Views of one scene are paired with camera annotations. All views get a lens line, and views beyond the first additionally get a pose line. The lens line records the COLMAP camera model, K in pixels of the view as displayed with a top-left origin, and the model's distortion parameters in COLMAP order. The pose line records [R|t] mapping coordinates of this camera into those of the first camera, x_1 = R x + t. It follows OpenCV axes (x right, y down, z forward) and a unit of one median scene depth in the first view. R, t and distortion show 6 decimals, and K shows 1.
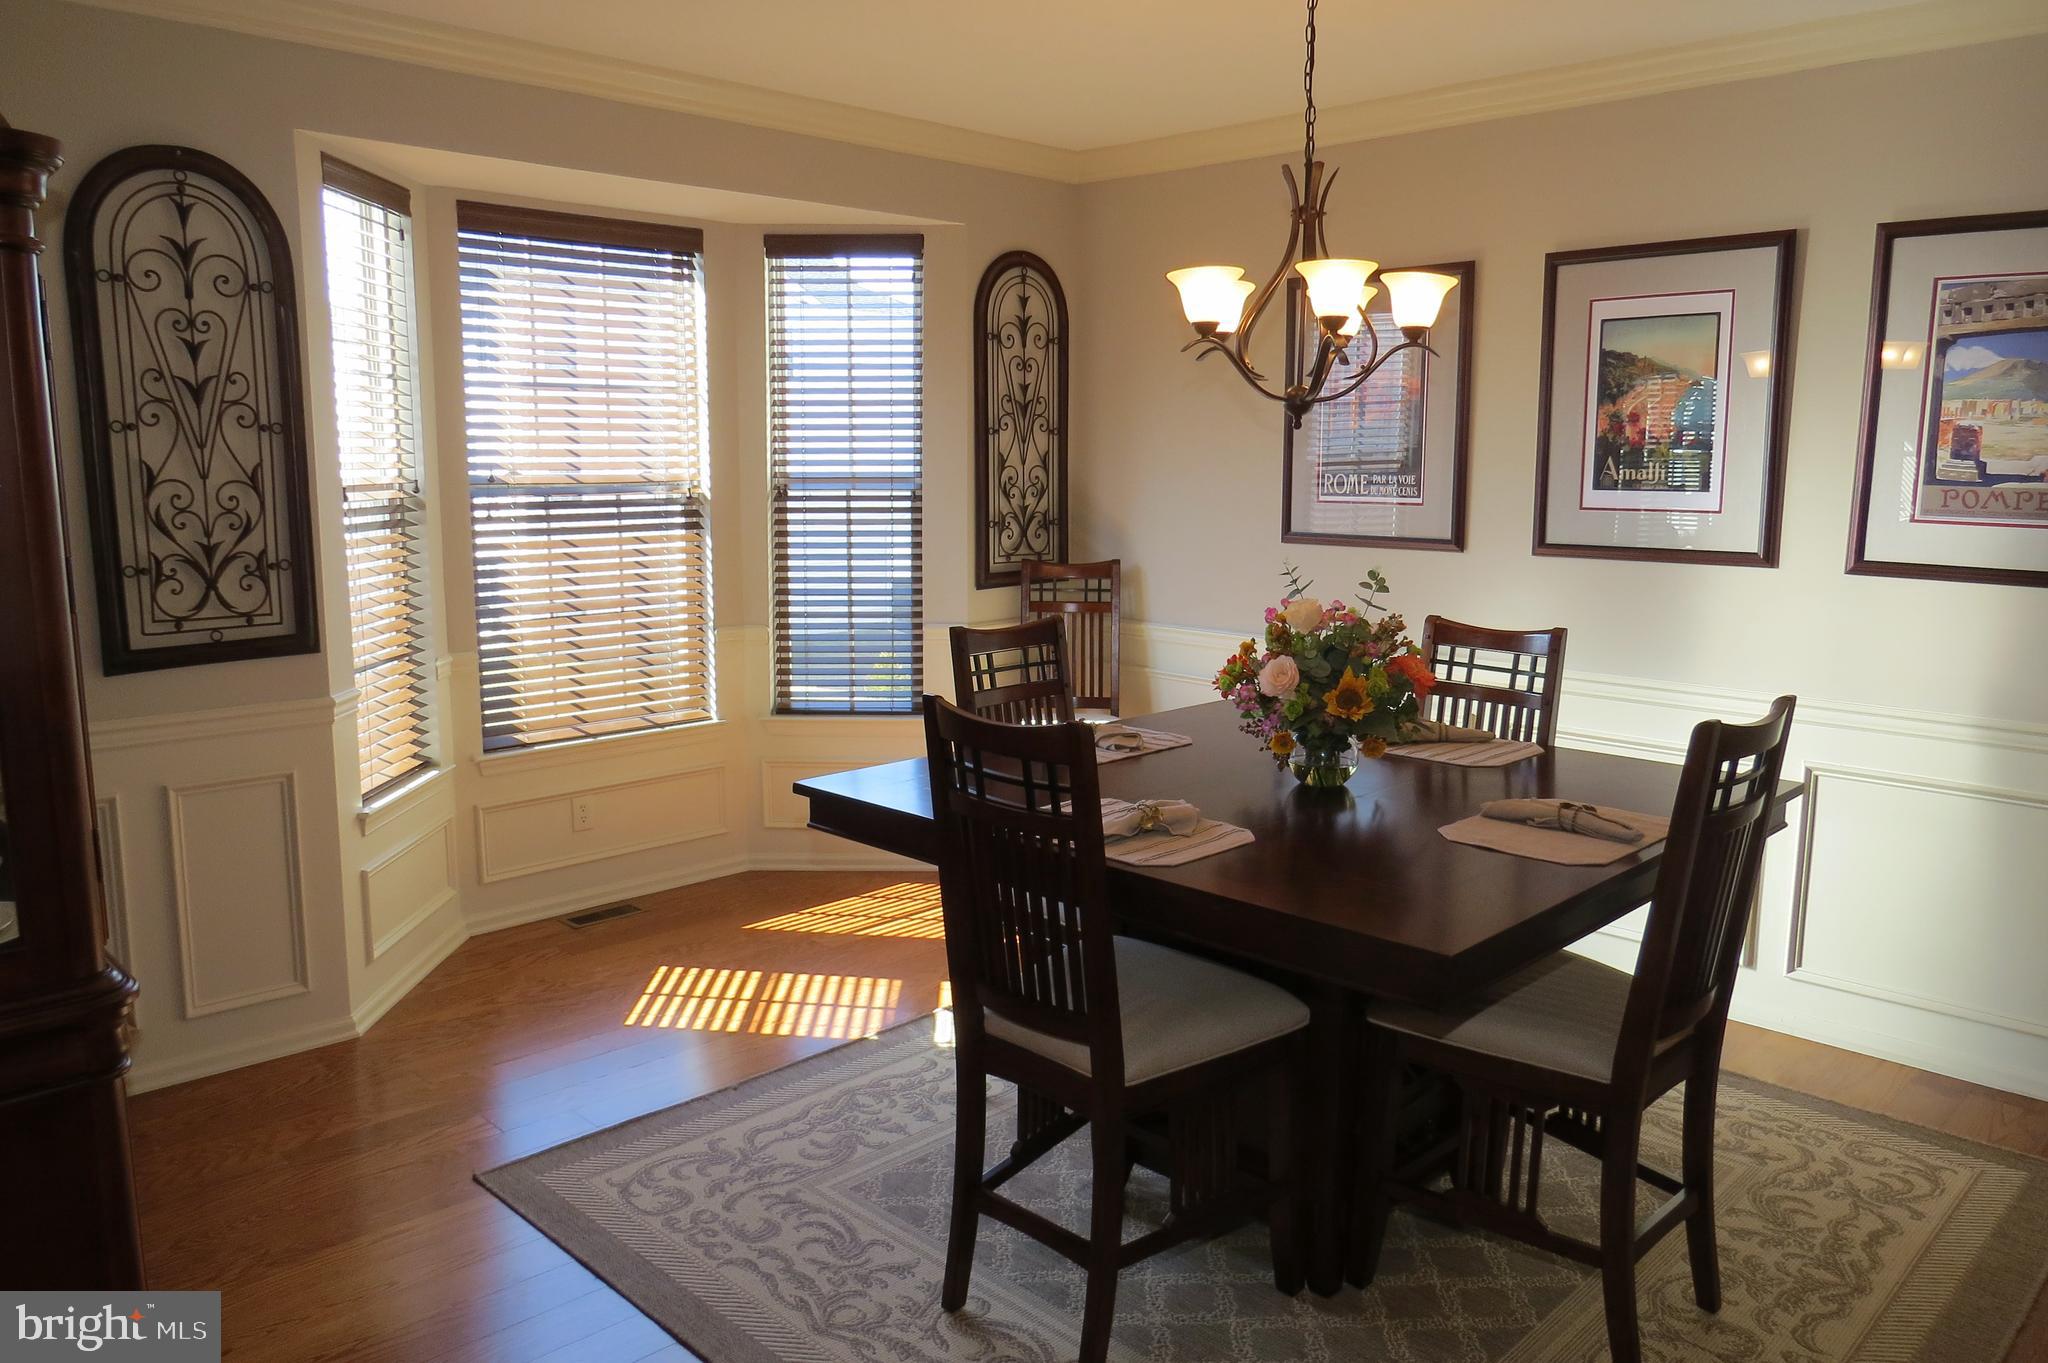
lens RADIAL K [[1468.3, 0, 1027.7], [0, 1468.3, 674.5], [0, 0, 1]] dist [-0.017654, 0.003008]
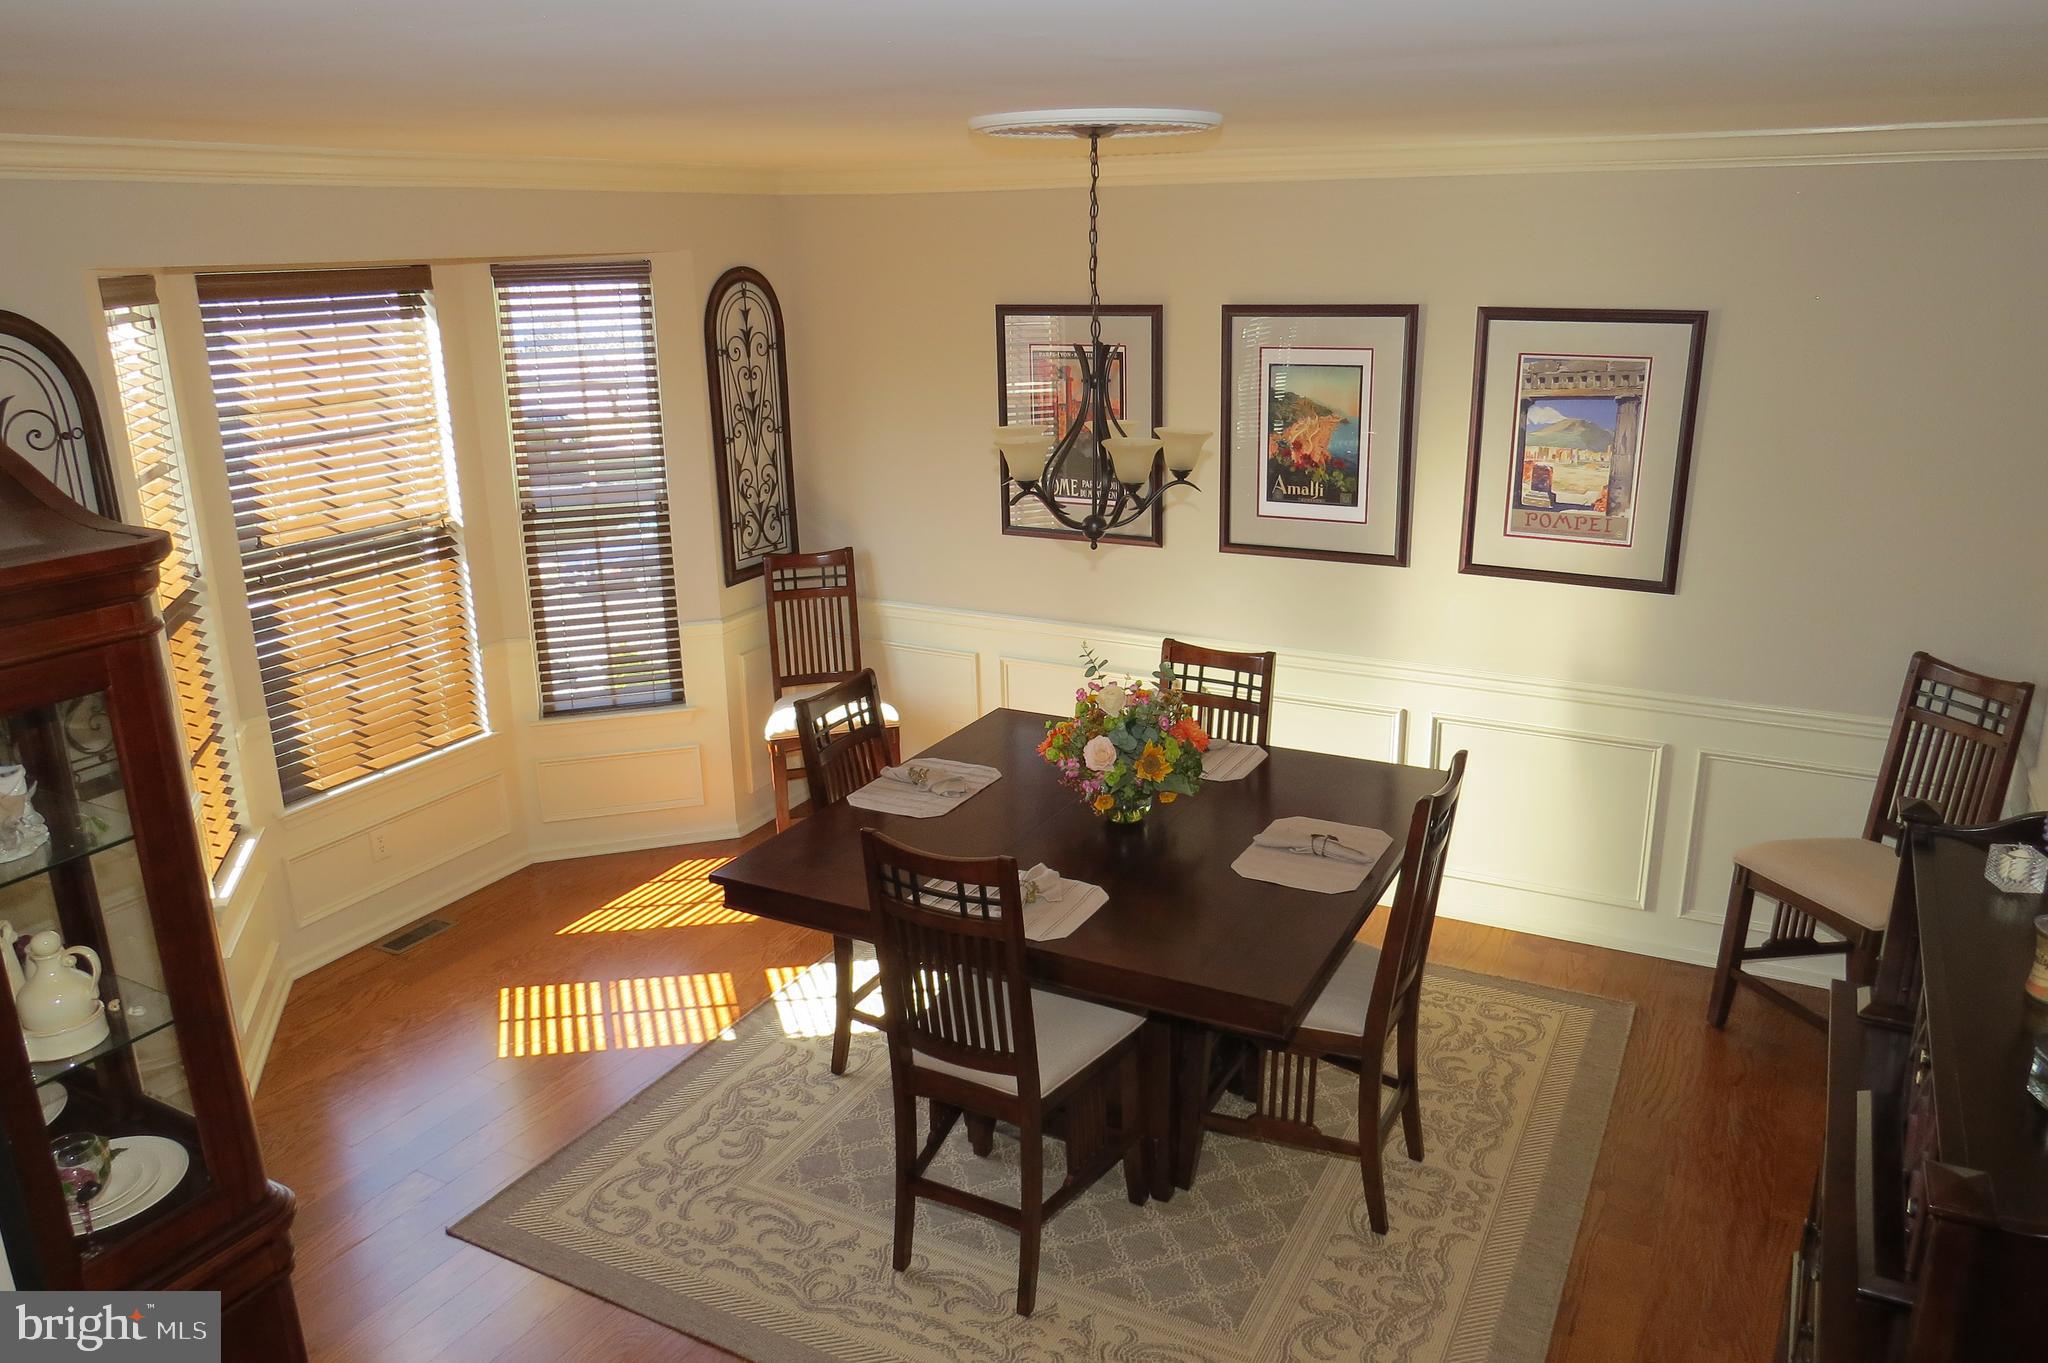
lens RADIAL K [[1468.3, 0, 1027.7], [0, 1468.3, 674.5], [0, 0, 1]] dist [-0.017654, 0.003008]
pose [[0.957386, -0.101588, 0.270354, -0.185441], [0.064780, 0.987778, 0.141765, -0.204065], [-0.281452, -0.118210, 0.952266, -0.161967]]
